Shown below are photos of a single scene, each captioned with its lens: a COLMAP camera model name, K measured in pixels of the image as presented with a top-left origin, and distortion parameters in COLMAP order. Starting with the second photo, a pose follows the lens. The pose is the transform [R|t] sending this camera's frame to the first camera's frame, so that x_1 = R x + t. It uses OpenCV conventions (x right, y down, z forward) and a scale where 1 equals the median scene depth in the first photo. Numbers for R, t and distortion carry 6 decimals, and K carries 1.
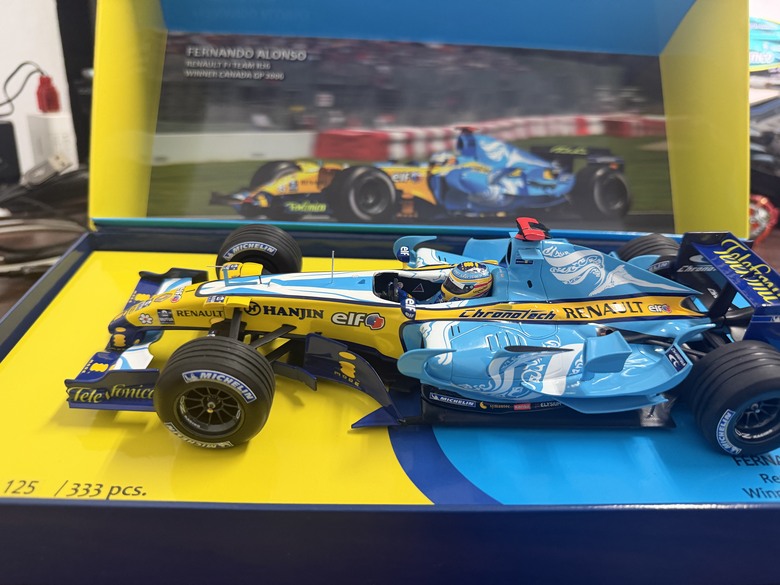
lens RADIAL K [[565.0, 0, 393.7], [0, 565.0, 290.6], [0, 0, 1]] dist [0.103465, -0.277570]
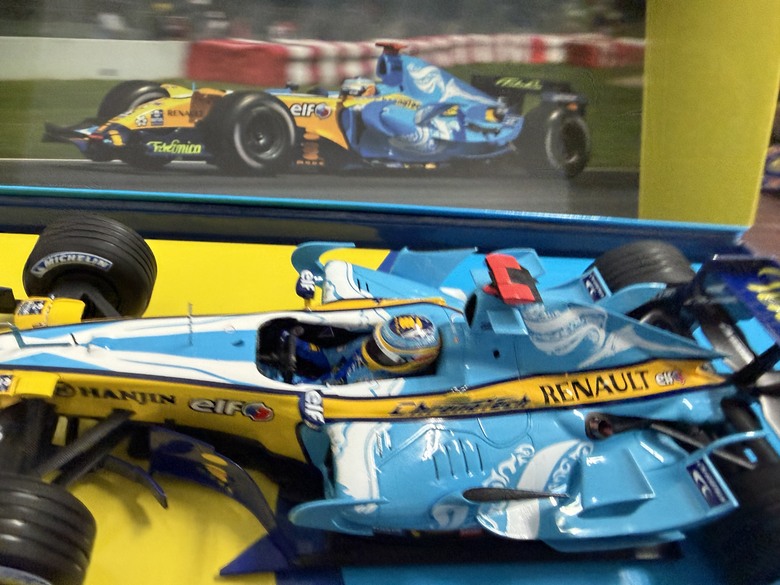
lens RADIAL K [[566.3, 0, 331.4], [0, 566.3, 288.1], [0, 0, 1]] dist [-0.008569, 0.021996]
pose [[0.997044, 0.019771, 0.074245, -0.000569], [-0.033700, 0.980945, 0.191343, -0.175261], [-0.069048, -0.193279, 0.978711, 0.330338]]
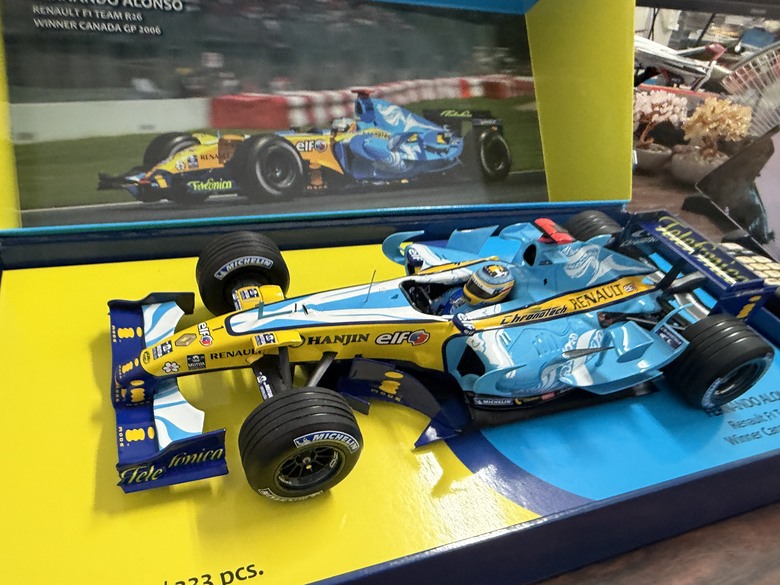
lens RADIAL K [[556.9, 0, 333.0], [0, 556.9, 295.0], [0, 0, 1]] dist [0.003551, -0.002242]
pose [[0.948714, -0.114322, 0.294742, -0.380088], [0.070002, 0.985148, 0.156789, -0.152044], [-0.308289, -0.128115, 0.942626, 0.118927]]
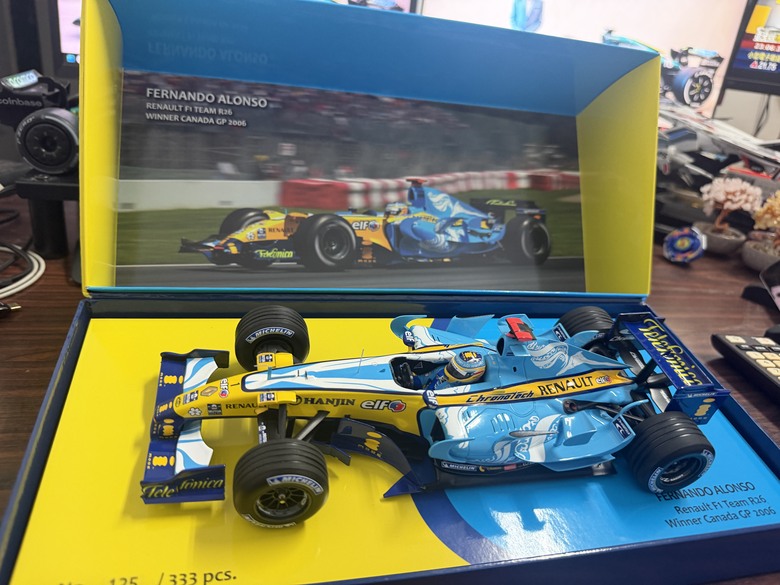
lens RADIAL K [[557.4, 0, 386.3], [0, 557.4, 297.4], [0, 0, 1]] dist [0.137265, -0.352819]
pose [[0.978102, -0.011990, 0.207778, -0.255067], [-0.005567, 0.996475, 0.083710, -0.234766], [-0.208050, -0.083033, 0.974587, -0.126112]]
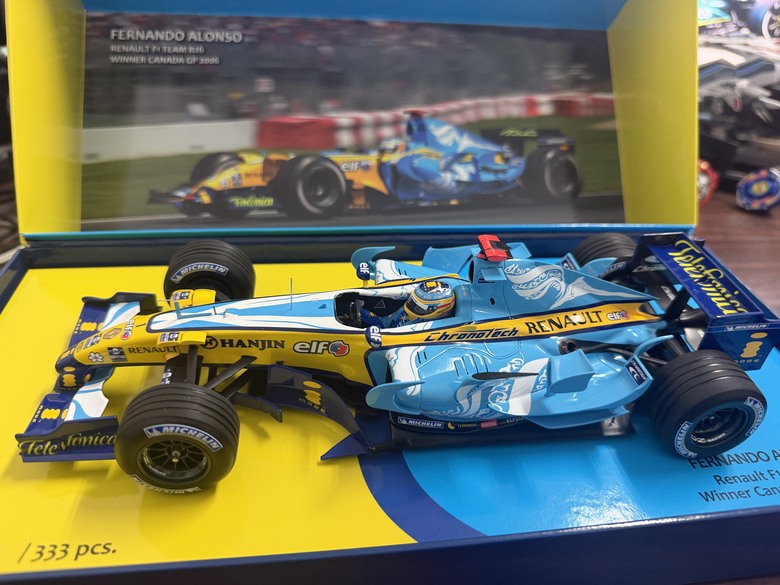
lens RADIAL K [[571.2, 0, 390.5], [0, 571.2, 294.5], [0, 0, 1]] dist [0.080317, -0.238440]
pose [[0.995100, -0.050004, 0.085300, -0.019879], [0.042538, 0.995282, 0.087208, -0.101274], [-0.089258, -0.083152, 0.992531, 0.017613]]
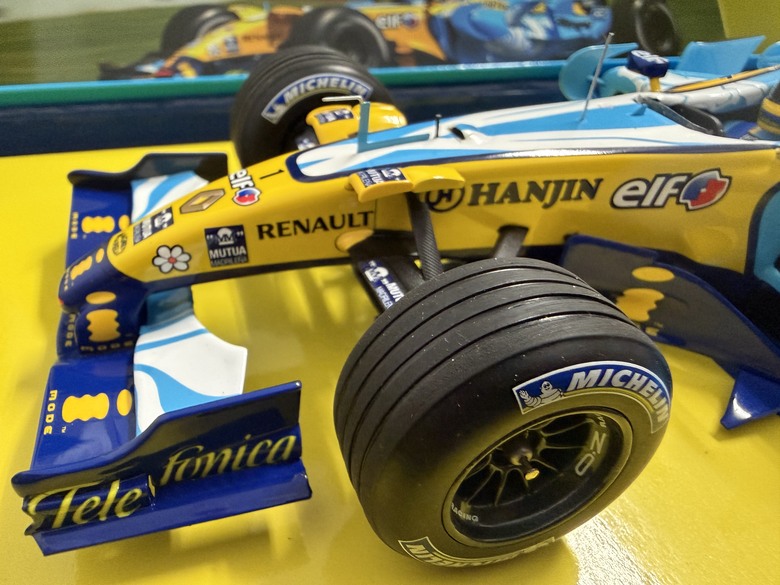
lens RADIAL K [[575.3, 0, 344.3], [0, 575.3, 290.0], [0, 0, 1]] dist [0.006542, 0.007616]
pose [[0.965110, -0.155445, 0.210712, -0.353248], [0.133095, 0.984235, 0.116477, 0.034731], [-0.225496, -0.084369, 0.970584, 0.512611]]
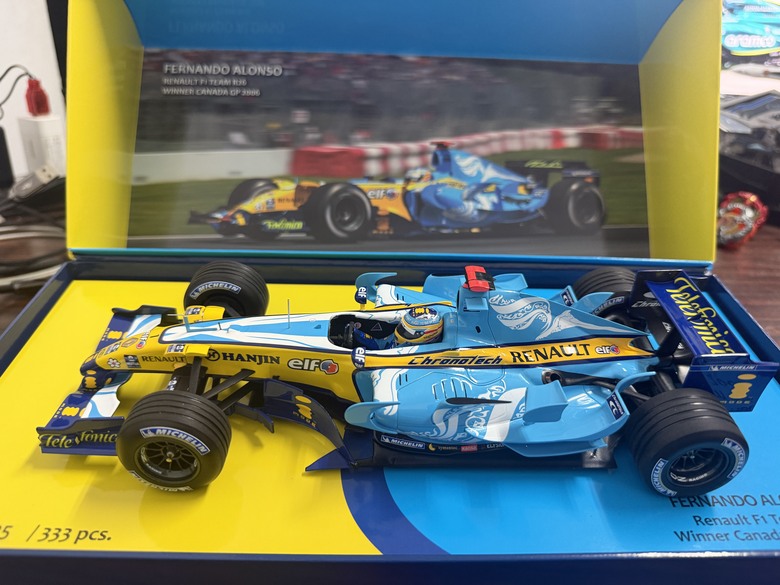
lens RADIAL K [[567.7, 0, 389.6], [0, 567.7, 293.6], [0, 0, 1]] dist [0.097282, -0.265978]
pose [[0.999822, -0.005739, -0.017985, 0.082566], [0.006614, 0.998778, 0.048971, -0.110584], [0.017682, -0.049081, 0.998638, -0.034929]]
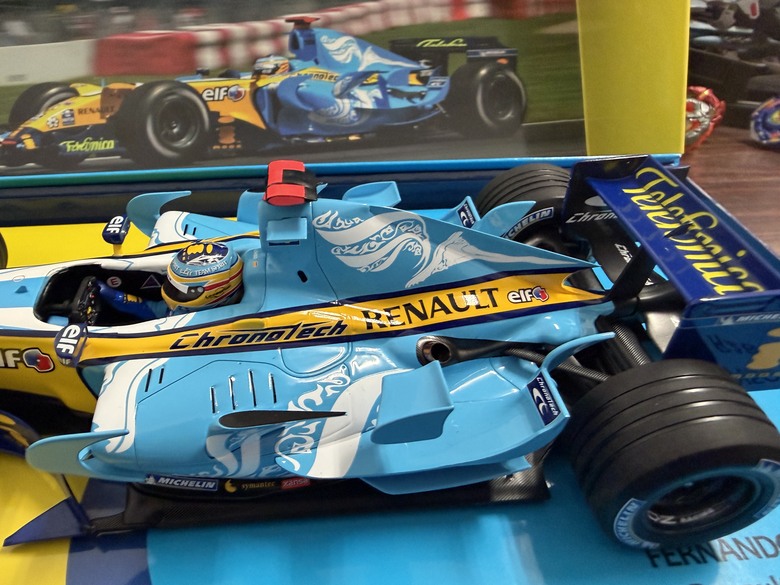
lens RADIAL K [[566.3, 0, 339.8], [0, 566.3, 294.6], [0, 0, 1]] dist [-0.006620, 0.001685]
pose [[0.997582, -0.069238, 0.006058, 0.233900], [0.067570, 0.986566, 0.148735, -0.065720], [-0.016275, -0.147966, 0.988859, 0.360260]]
